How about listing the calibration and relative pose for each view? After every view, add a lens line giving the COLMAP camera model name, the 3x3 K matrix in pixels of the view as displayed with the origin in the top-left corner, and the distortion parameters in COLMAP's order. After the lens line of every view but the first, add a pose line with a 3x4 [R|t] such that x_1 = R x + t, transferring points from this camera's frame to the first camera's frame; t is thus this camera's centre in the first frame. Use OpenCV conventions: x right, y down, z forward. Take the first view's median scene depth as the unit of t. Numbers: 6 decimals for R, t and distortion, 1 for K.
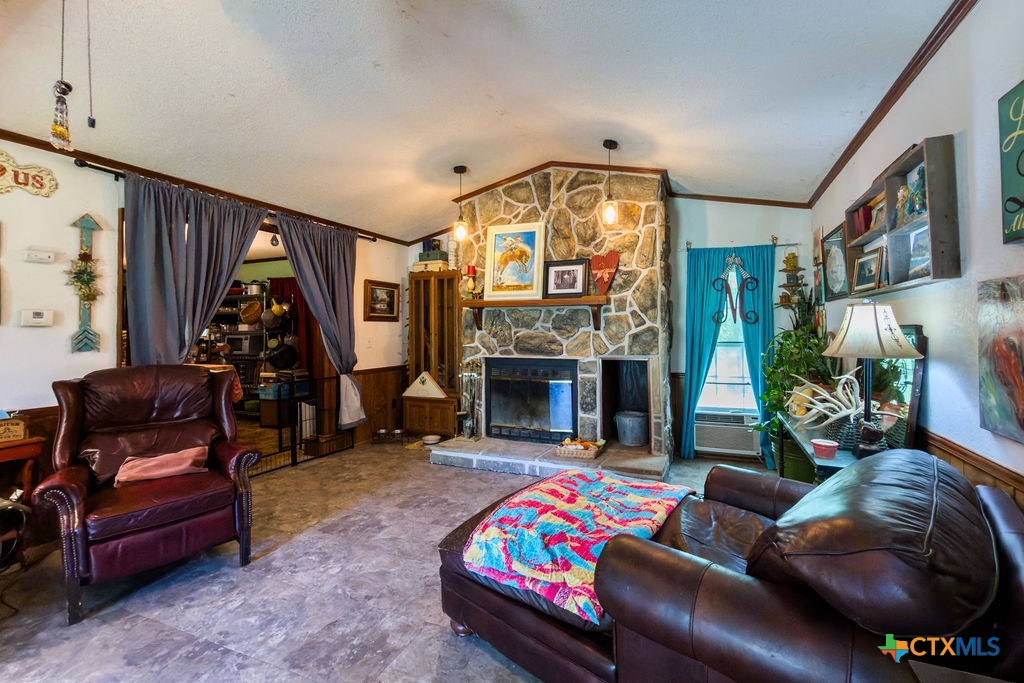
lens RADIAL K [[429.7, 0, 558.5], [0, 429.7, 315.0], [0, 0, 1]] dist [-0.003531, -0.000048]
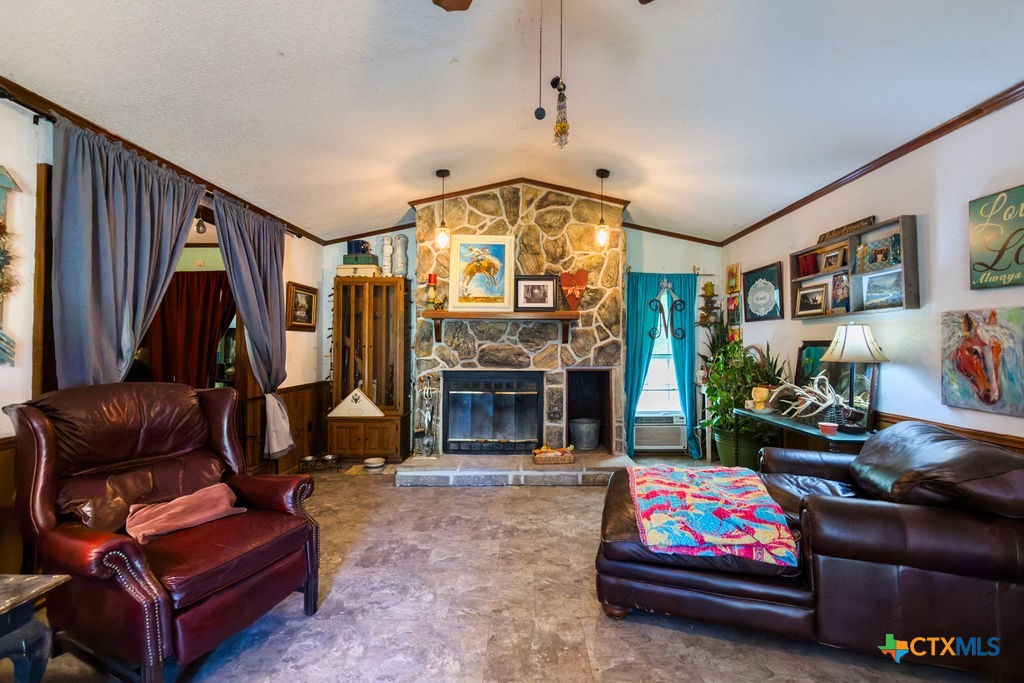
lens RADIAL K [[429.7, 0, 529.5], [0, 429.7, 337.0], [0, 0, 1]] dist [-0.003531, -0.000048]
pose [[0.930848, 0.013386, 0.365162, -0.388491], [-0.018967, 0.999752, 0.011703, 0.009599], [-0.364915, -0.017820, 0.930870, 0.035128]]
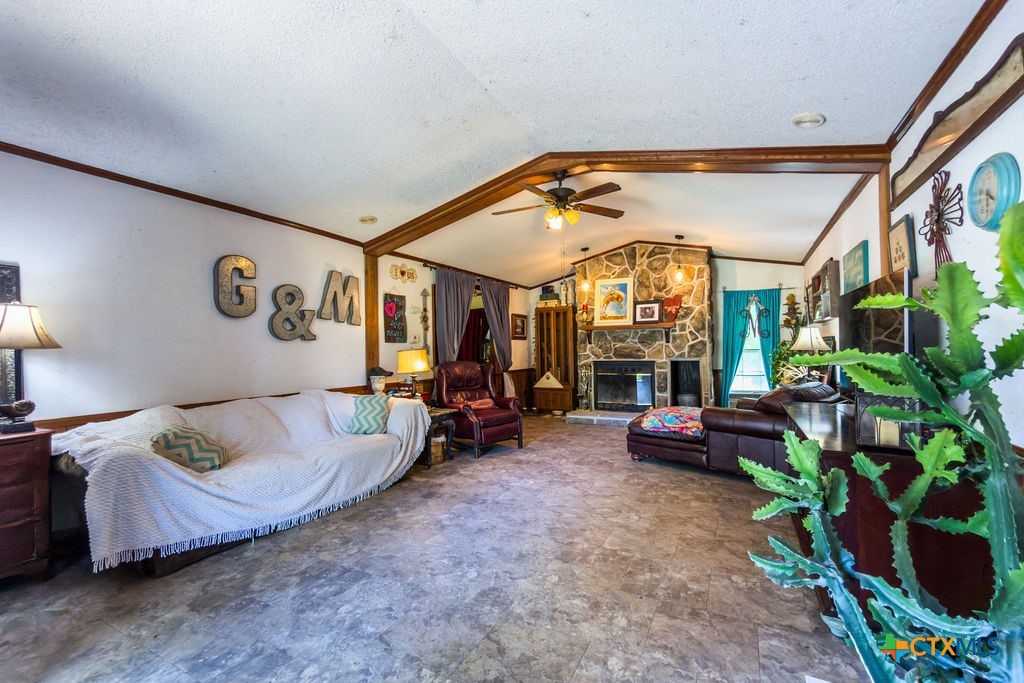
lens RADIAL K [[429.7, 0, 532.9], [0, 429.7, 347.5], [0, 0, 1]] dist [-0.003531, -0.000048]
pose [[0.994302, -0.011823, -0.105938, -0.255681], [0.014979, 0.999466, 0.029049, -0.002858], [0.105538, -0.030470, 0.993948, -0.717116]]
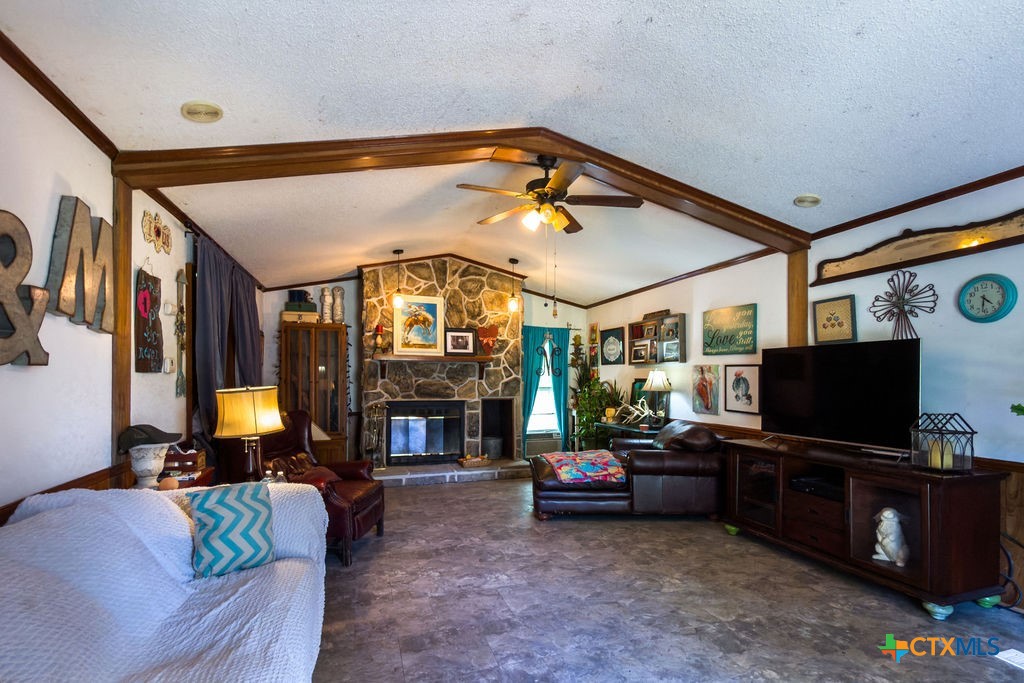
lens RADIAL K [[496.5, 0, 526.7], [0, 496.5, 383.2], [0, 0, 1]] dist [-0.004620, -0.000018]
pose [[0.763826, 0.001273, 0.645421, -0.875744], [-0.029134, 0.999047, 0.032509, -0.010471], [-0.644764, -0.043635, 0.763135, -0.372929]]
